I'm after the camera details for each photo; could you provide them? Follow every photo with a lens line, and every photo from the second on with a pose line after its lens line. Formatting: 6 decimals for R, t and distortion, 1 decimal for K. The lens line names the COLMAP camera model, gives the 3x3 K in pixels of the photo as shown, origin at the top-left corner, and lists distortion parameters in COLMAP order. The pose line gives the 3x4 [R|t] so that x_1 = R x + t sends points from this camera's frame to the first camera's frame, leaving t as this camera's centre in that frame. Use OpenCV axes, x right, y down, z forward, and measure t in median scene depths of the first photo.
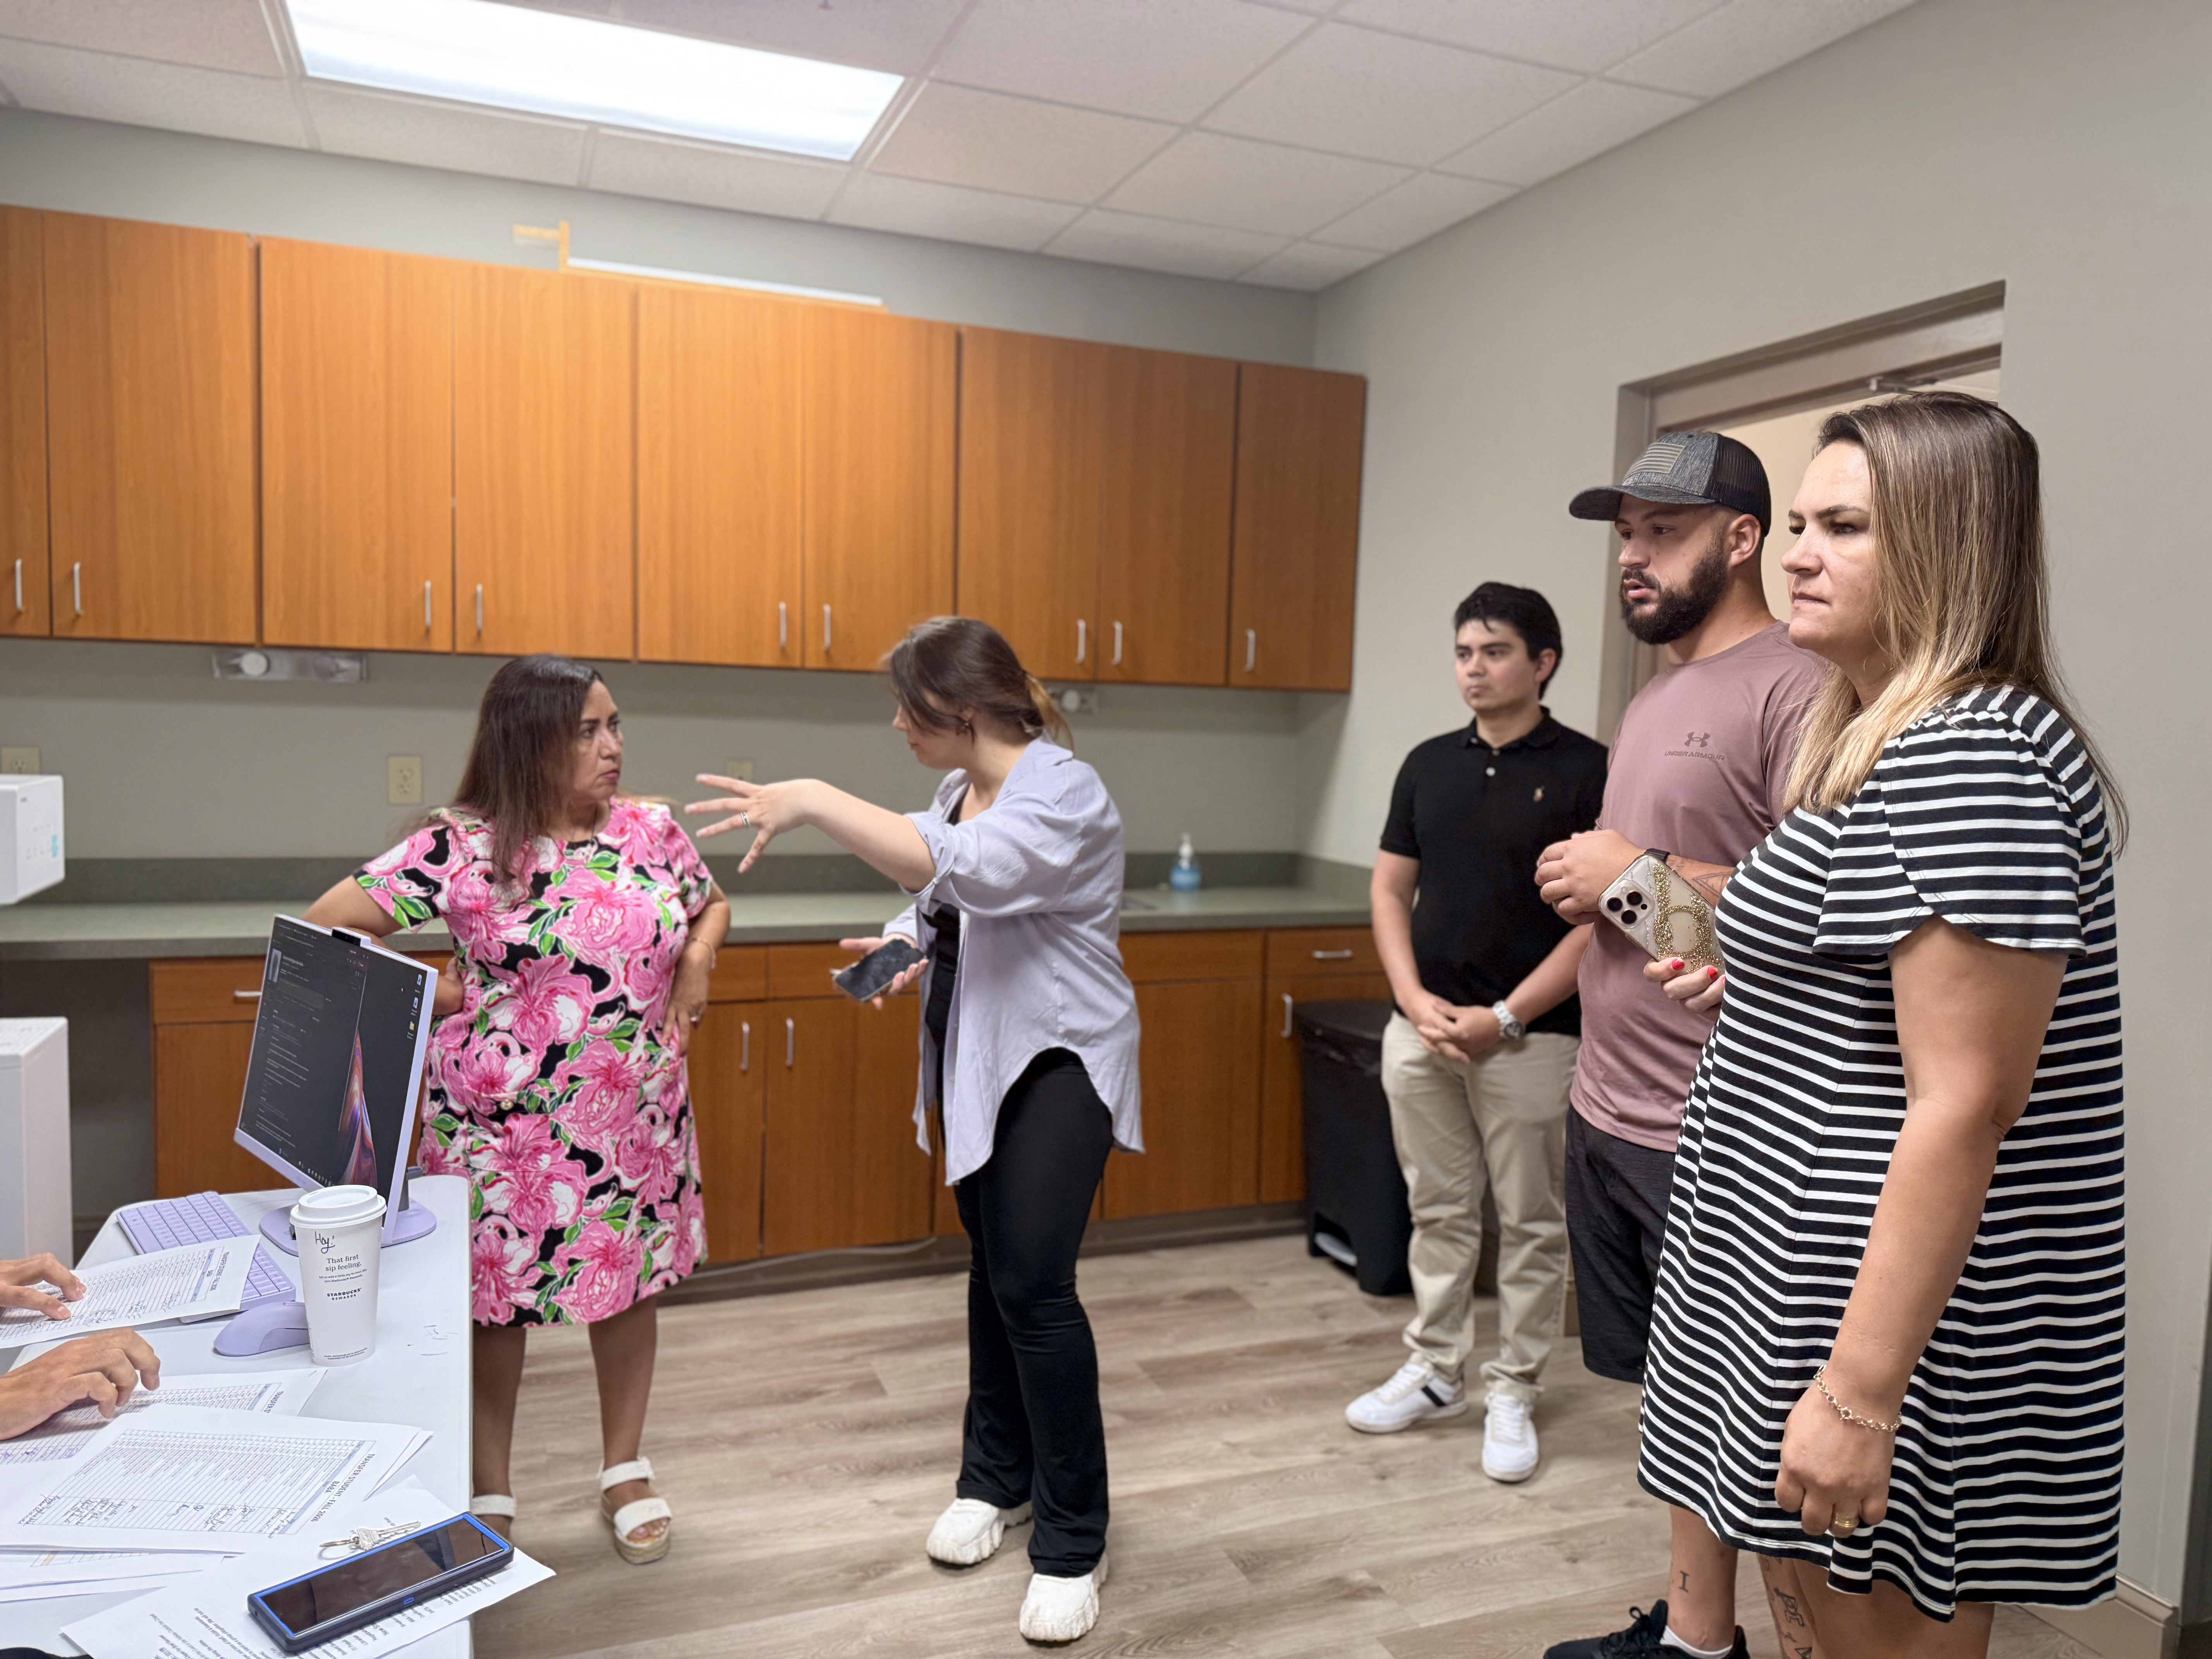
lens RADIAL K [[1552.3, 0, 1117.9], [0, 1552.3, 837.9], [0, 0, 1]] dist [0.048429, -0.081696]
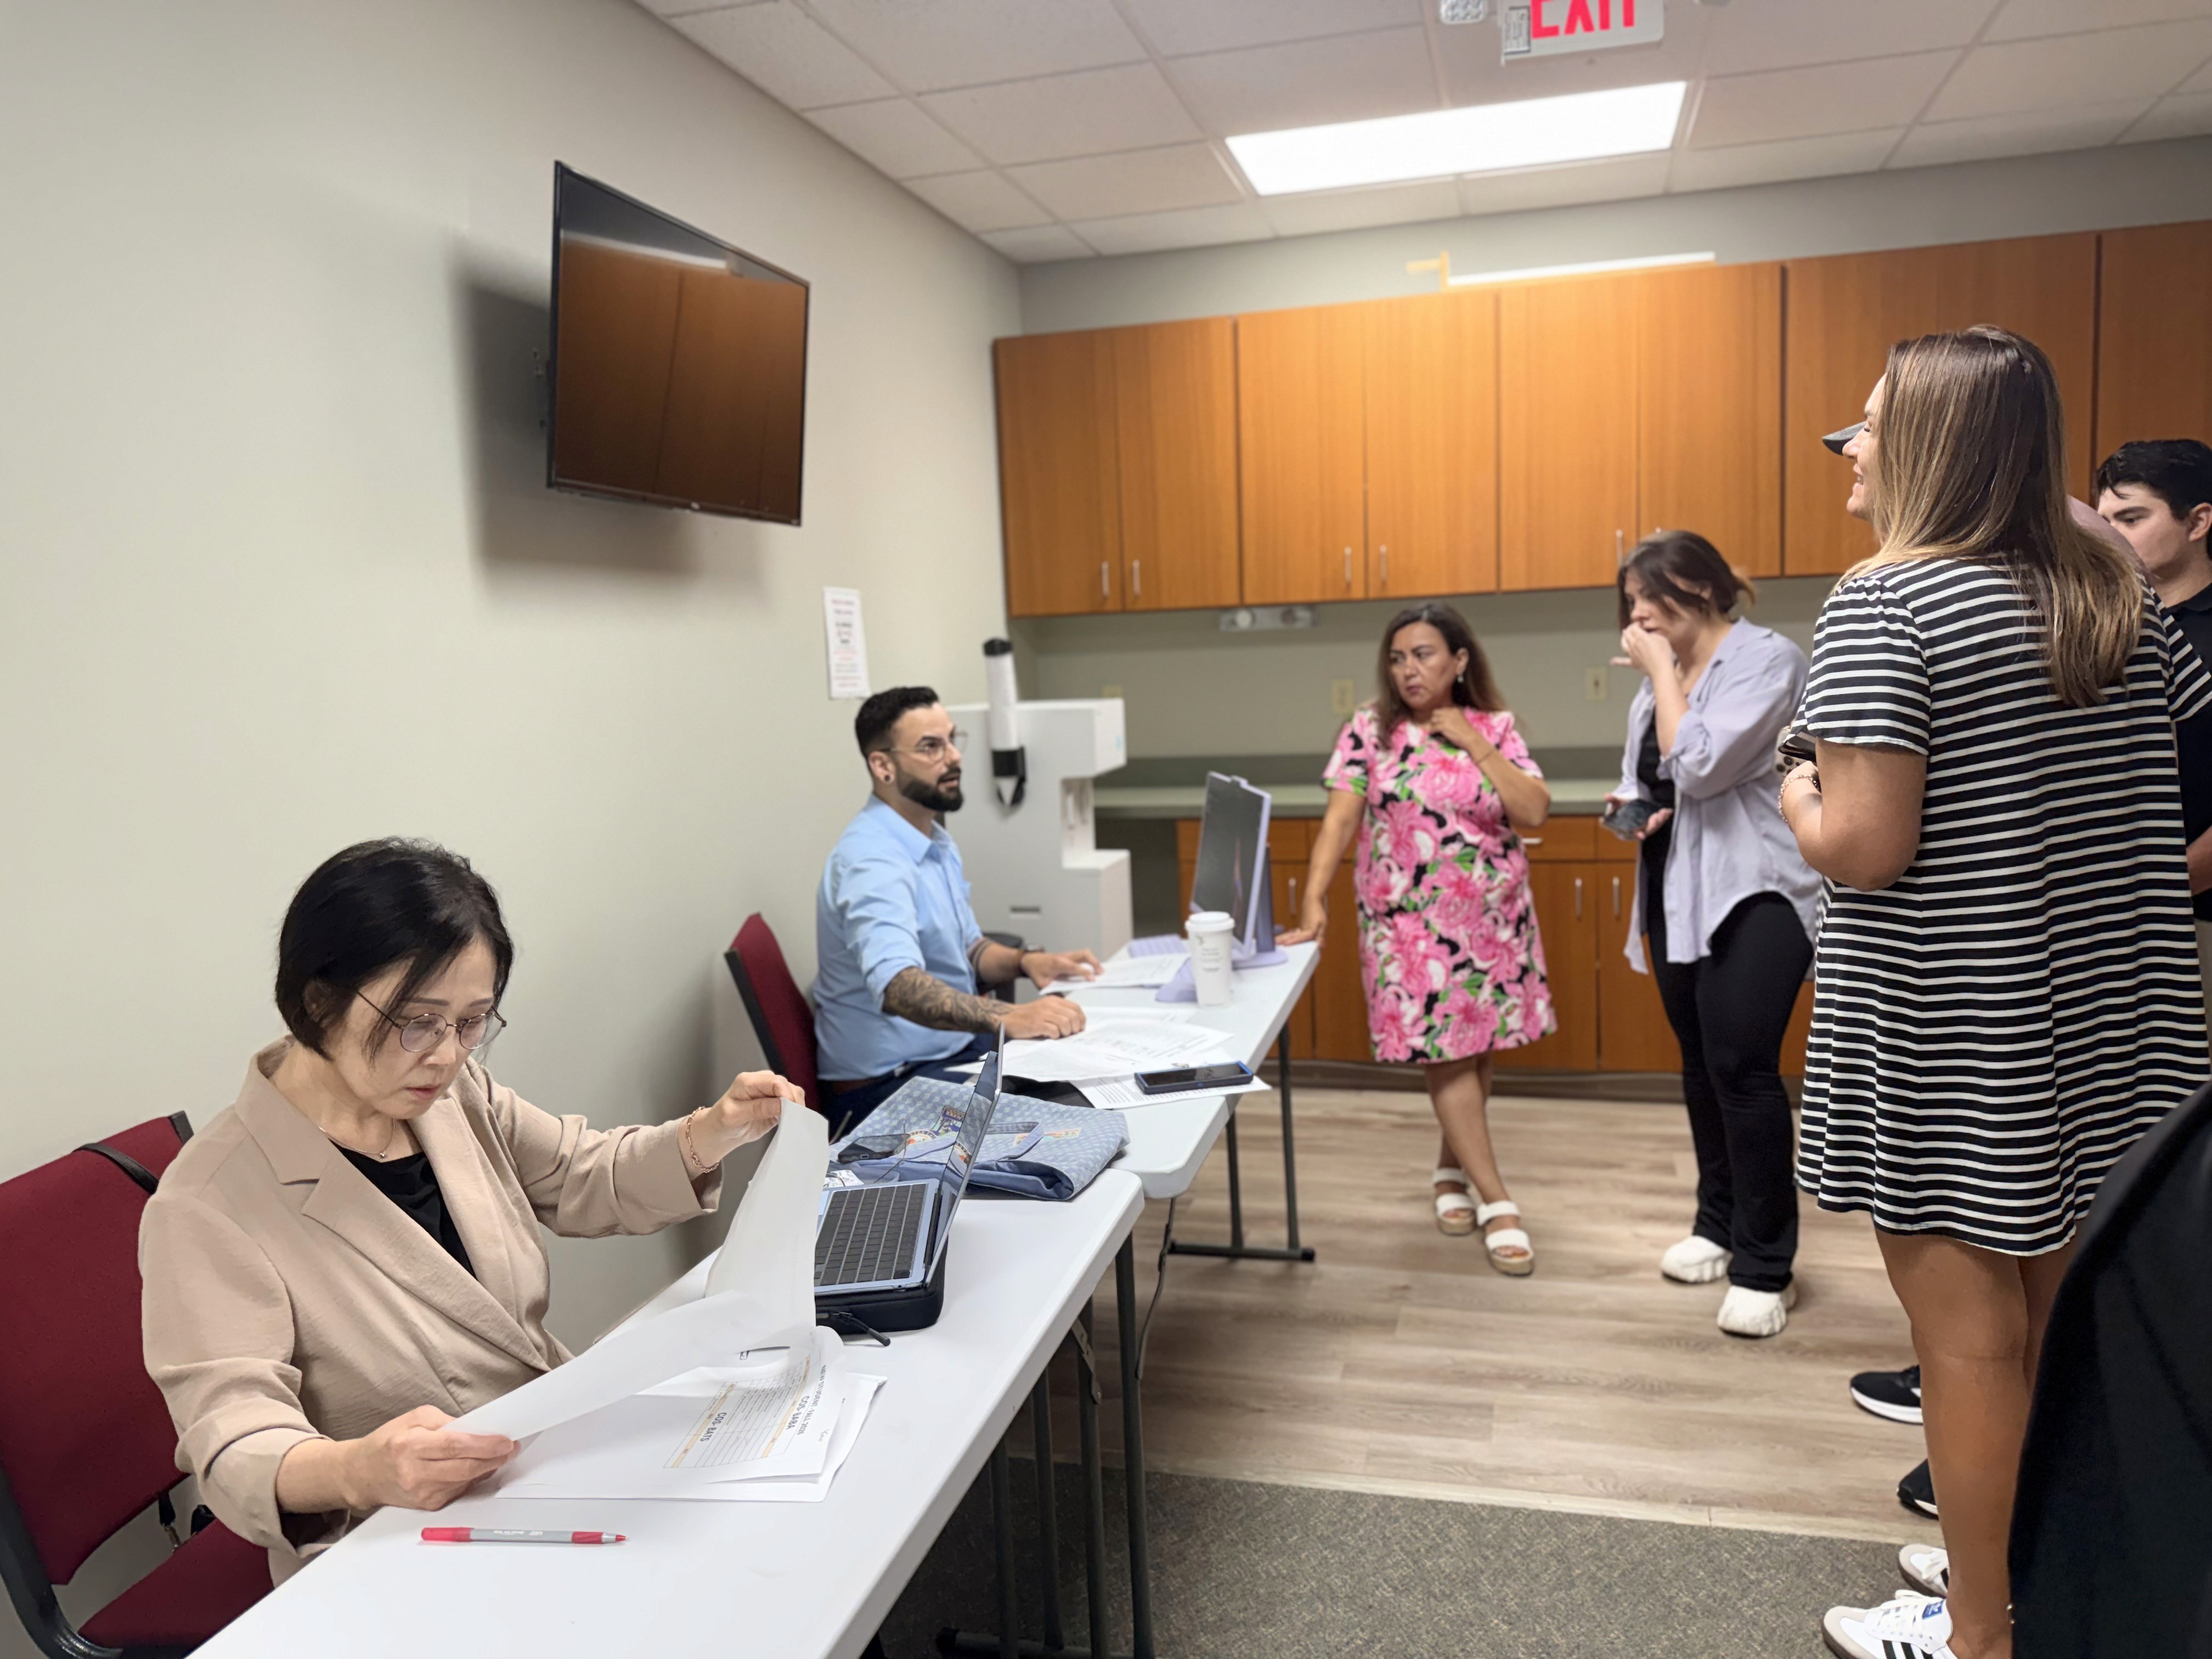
lens RADIAL K [[1552.3, 0, 1117.9], [0, 1552.3, 837.9], [0, 0, 1]] dist [0.048429, -0.081696]
pose [[0.796164, 0.008806, -0.605017, 0.230636], [0.017603, 0.999134, 0.037707, 0.035133], [0.604825, -0.040671, 0.795319, -0.219495]]
